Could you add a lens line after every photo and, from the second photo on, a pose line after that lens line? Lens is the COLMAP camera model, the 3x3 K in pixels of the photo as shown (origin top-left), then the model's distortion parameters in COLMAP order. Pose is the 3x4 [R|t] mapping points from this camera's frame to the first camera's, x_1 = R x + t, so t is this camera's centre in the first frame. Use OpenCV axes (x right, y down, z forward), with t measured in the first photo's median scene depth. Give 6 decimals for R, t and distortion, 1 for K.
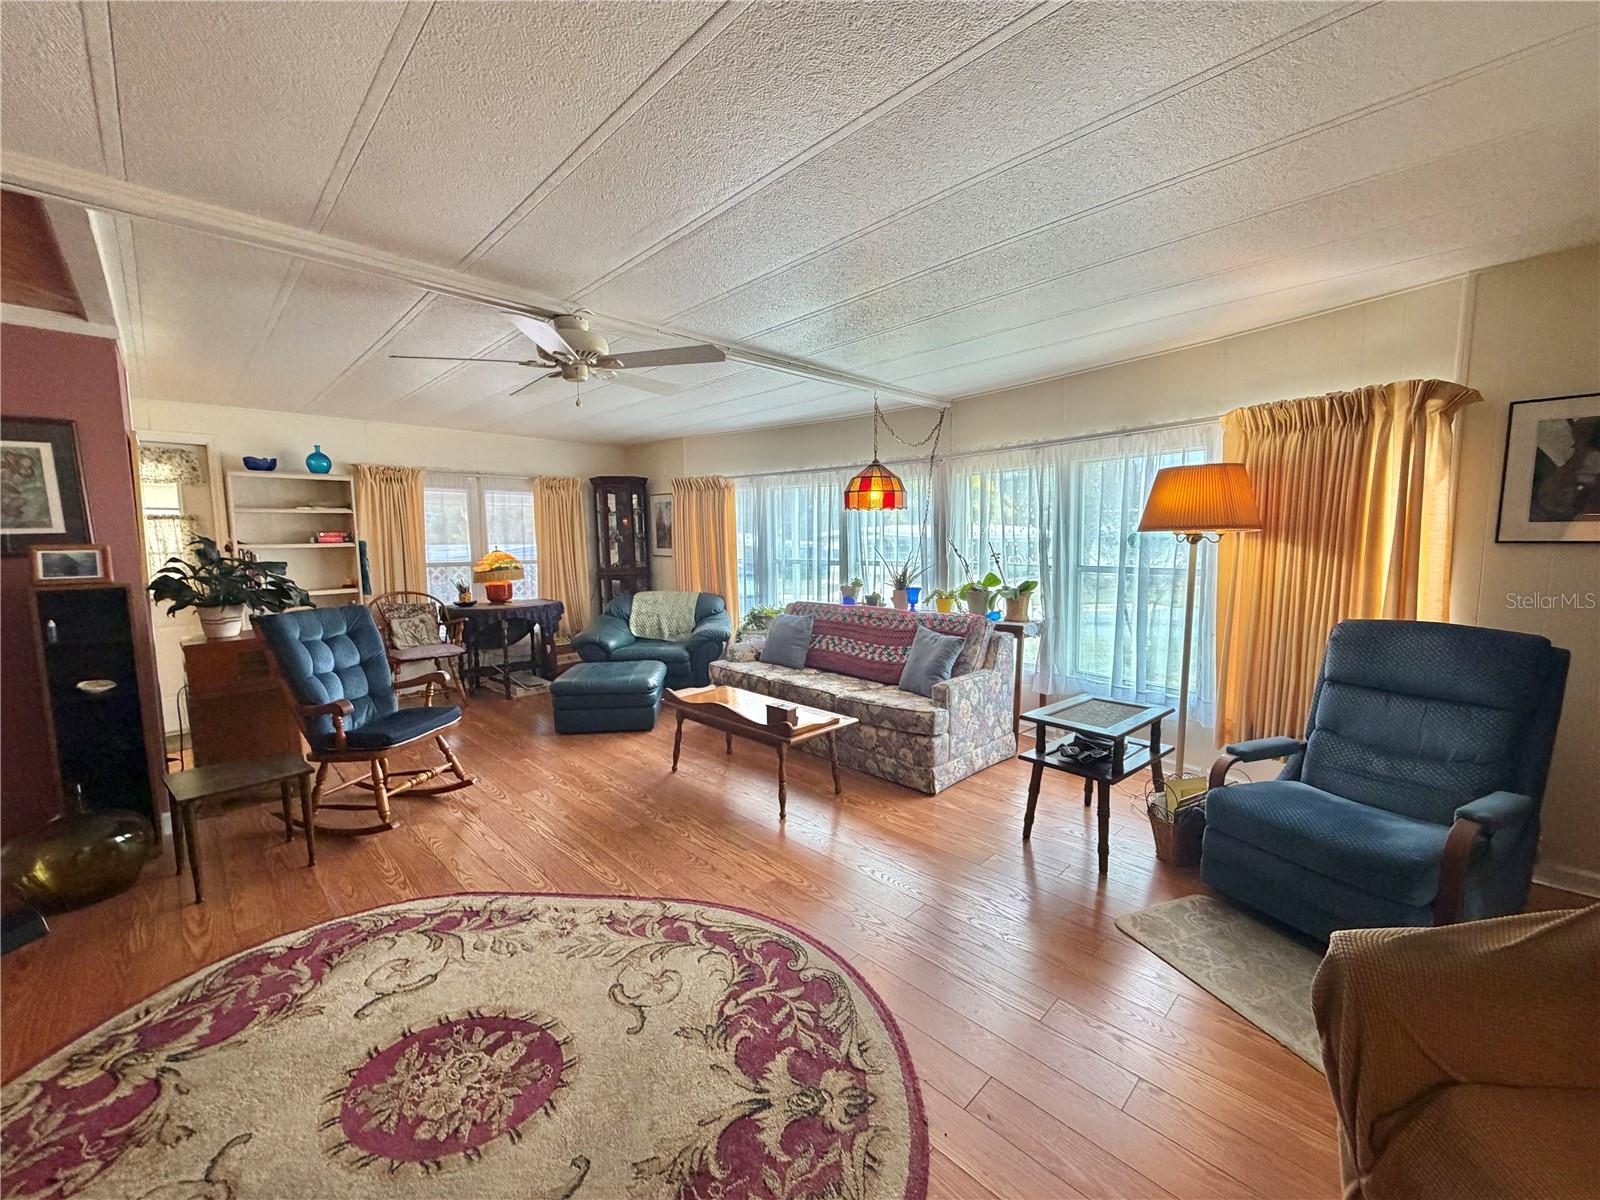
lens RADIAL K [[634.4, 0, 798.4], [0, 634.4, 602.3], [0, 0, 1]] dist [-0.000226, -0.000500]
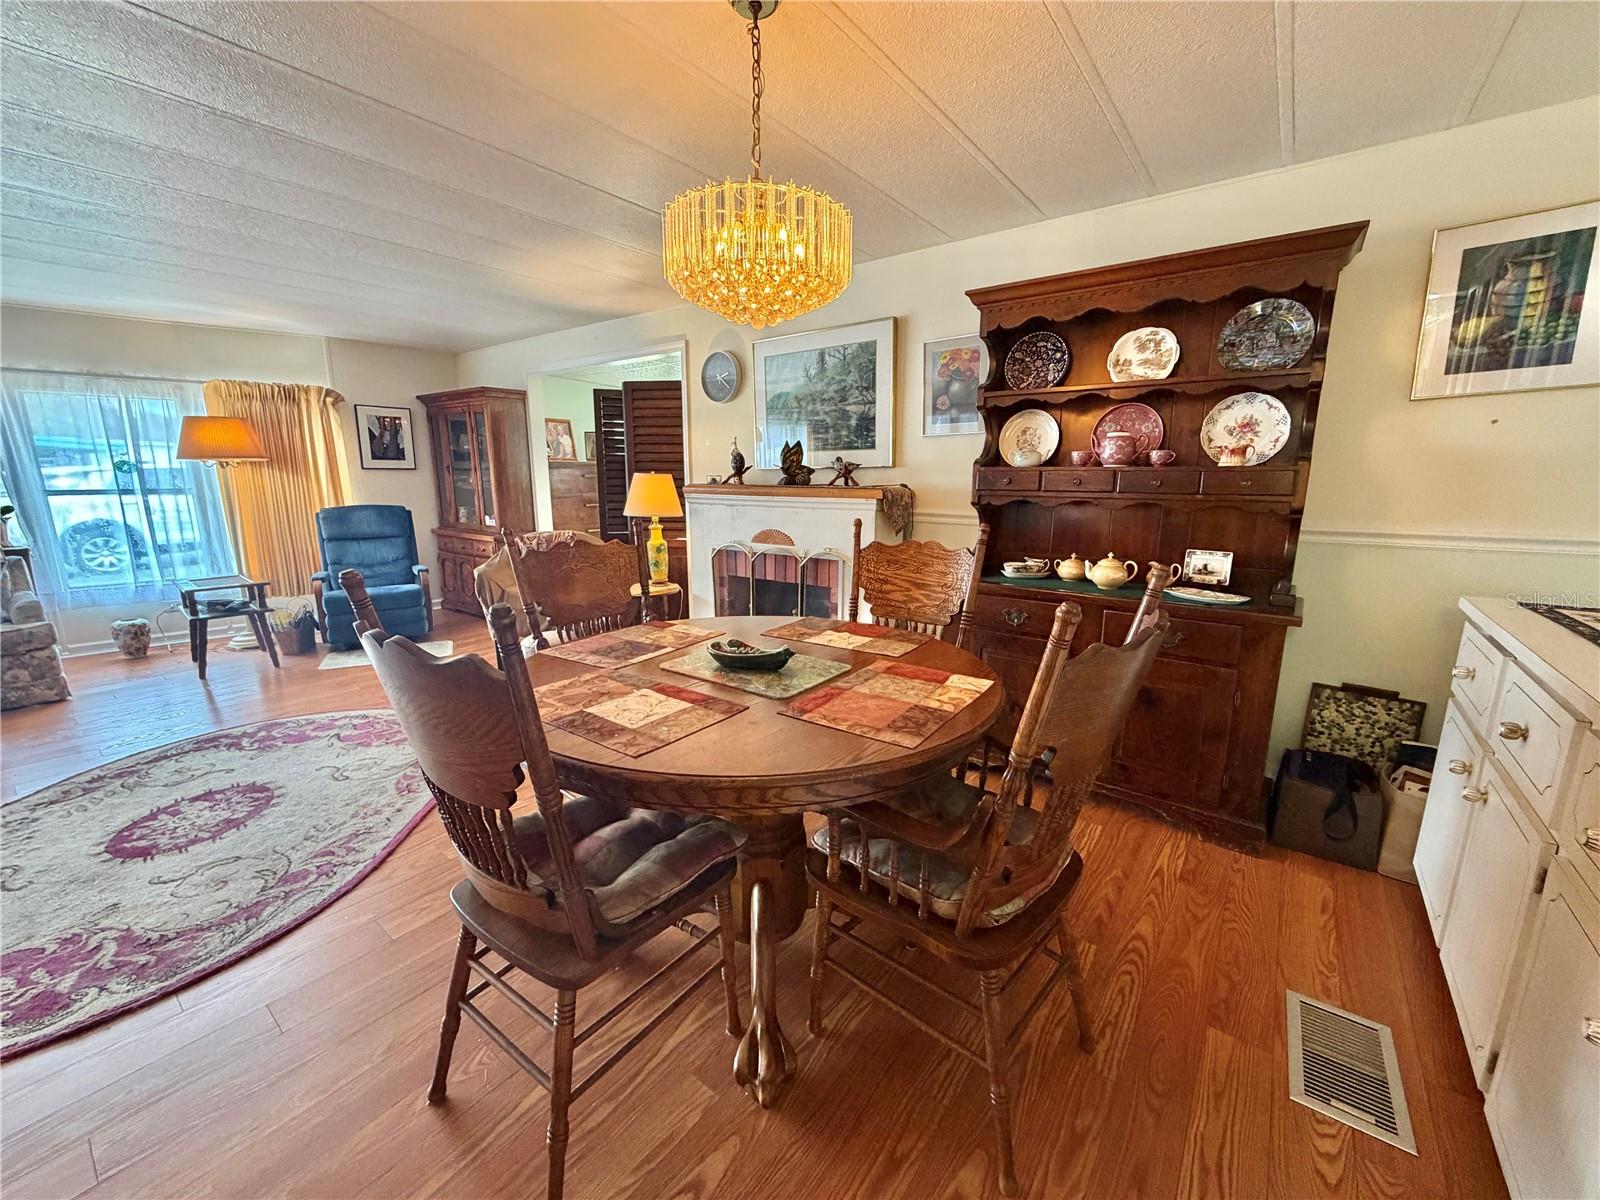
lens RADIAL K [[634.4, 0, 798.4], [0, 634.4, 602.3], [0, 0, 1]] dist [-0.000226, -0.000500]
pose [[-0.136943, -0.189081, 0.972366, -1.230144], [0.100707, 0.973870, 0.203556, 0.057133], [-0.985446, 0.125799, -0.114323, -0.169781]]
